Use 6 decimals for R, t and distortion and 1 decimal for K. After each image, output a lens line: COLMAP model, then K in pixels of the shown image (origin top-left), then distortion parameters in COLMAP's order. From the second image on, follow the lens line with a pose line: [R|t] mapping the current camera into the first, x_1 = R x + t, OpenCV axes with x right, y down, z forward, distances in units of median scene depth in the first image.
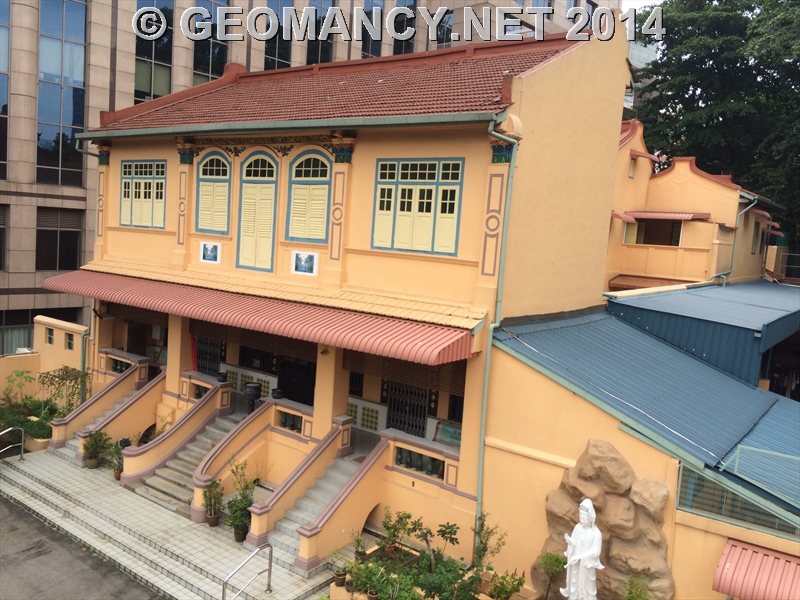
lens RADIAL K [[673.7, 0, 400.5], [0, 673.7, 309.1], [0, 0, 1]] dist [0.071455, -0.087296]
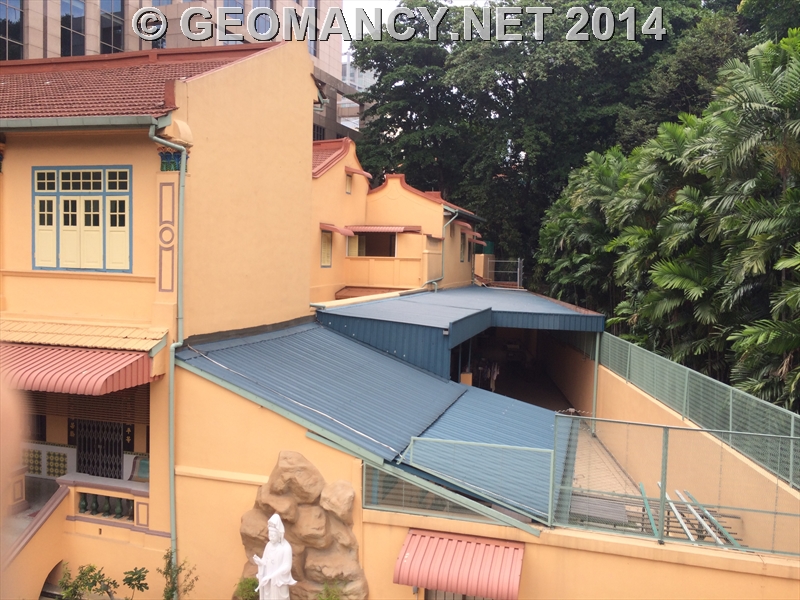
lens RADIAL K [[673.7, 0, 400.5], [0, 673.7, 309.1], [0, 0, 1]] dist [0.071455, -0.087296]
pose [[0.937225, -0.068074, 0.342017, 0.099834], [0.078011, 0.996834, -0.015365, 0.012393], [-0.339888, 0.041082, 0.939568, 0.013722]]
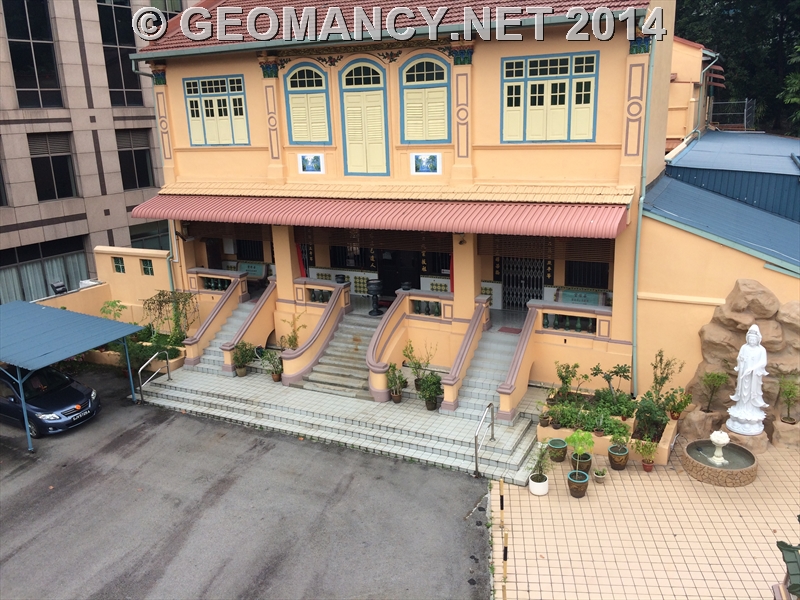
lens RADIAL K [[673.3, 0, 398.8], [0, 673.3, 301.9], [0, 0, 1]] dist [0.073088, -0.088901]
pose [[0.977955, -0.145627, 0.149653, -0.427641], [0.119511, 0.978041, 0.170745, -0.046353], [-0.171232, -0.149095, 0.973884, -0.096680]]
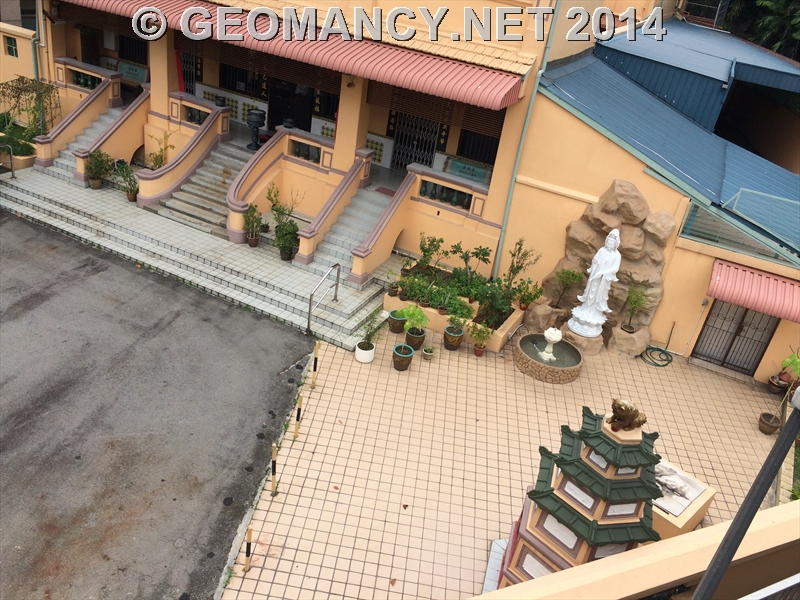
lens RADIAL K [[674.0, 0, 394.7], [0, 674.0, 296.3], [0, 0, 1]] dist [0.076576, -0.098788]
pose [[0.977777, -0.012851, 0.209251, -0.285655], [-0.068307, 0.924125, 0.375934, -0.032544], [-0.198206, -0.381873, 0.902711, -0.059244]]
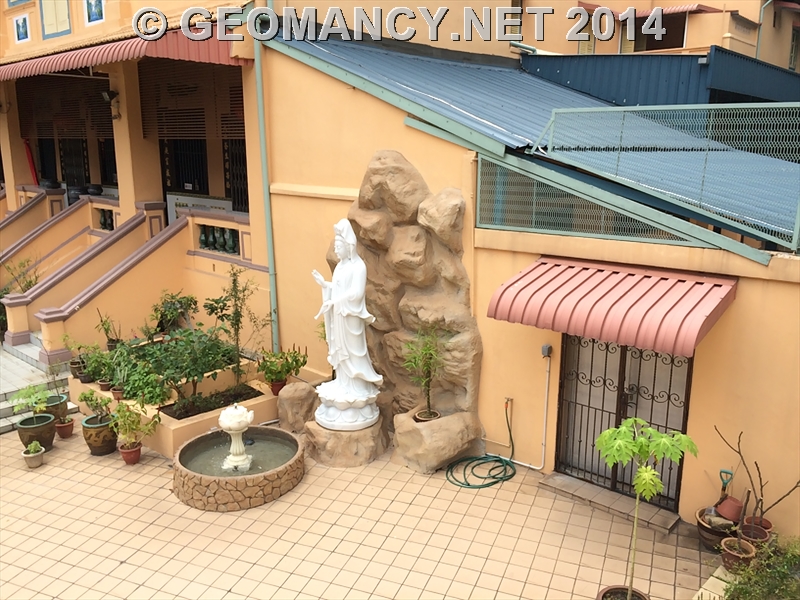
lens RADIAL K [[683.4, 0, 400.8], [0, 683.4, 297.1], [0, 0, 1]] dist [0.074796, -0.104483]
pose [[0.993259, -0.049167, -0.104972, 0.302774], [0.060947, 0.991822, 0.112139, 0.213842], [0.098600, -0.117781, 0.988132, 0.246123]]
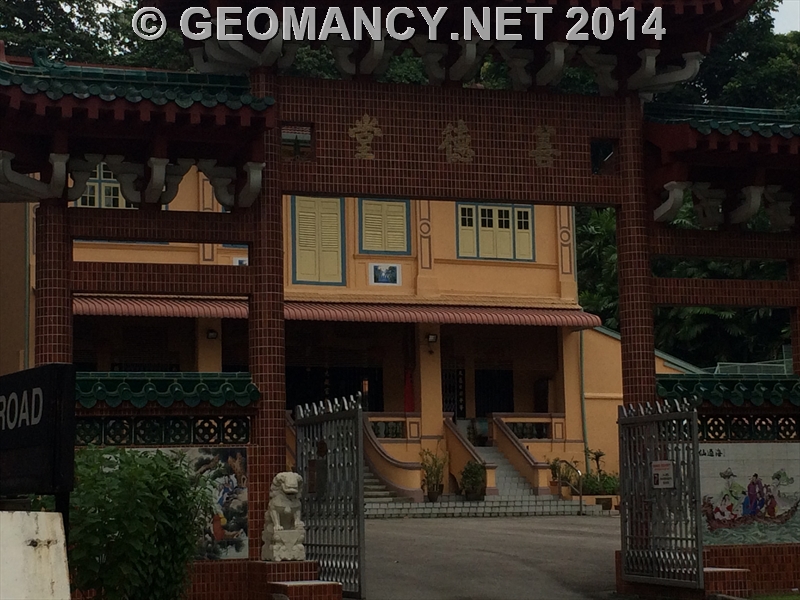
lens RADIAL K [[1611.8, 0, 400.0], [0, 1611.8, 300.0], [0, 0, 1]] dist [0.527460, -0.053353]
pose [[0.473525, 0.002580, 0.880777, -2.619753], [0.133243, 0.988277, -0.074530, 0.180193], [-0.870644, 0.152649, 0.467630, -0.204026]]
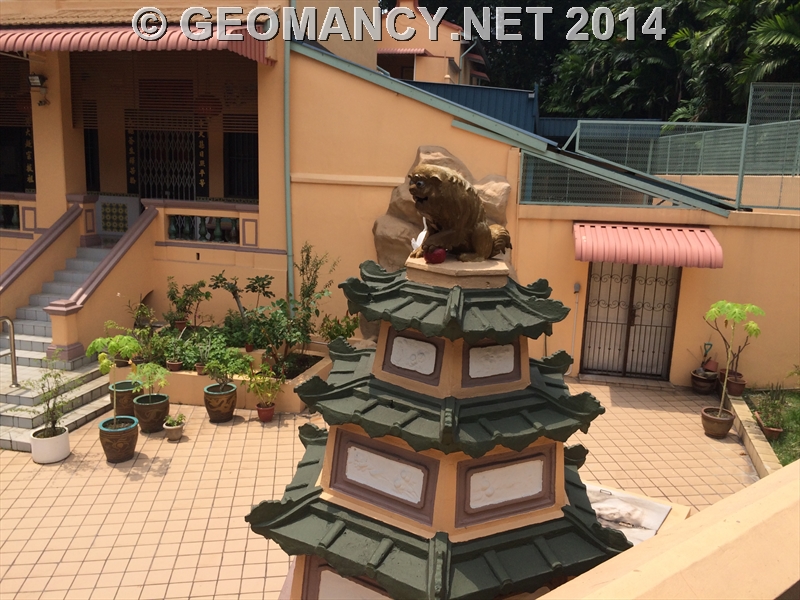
lens RADIAL K [[681.3, 0, 396.0], [0, 681.3, 304.2], [0, 0, 1]] dist [0.071467, -0.100522]
pose [[0.908865, -0.106886, 0.403163, -0.097110], [0.070577, 0.992079, 0.103914, 0.243261], [-0.411077, -0.065989, 0.909209, 0.172921]]
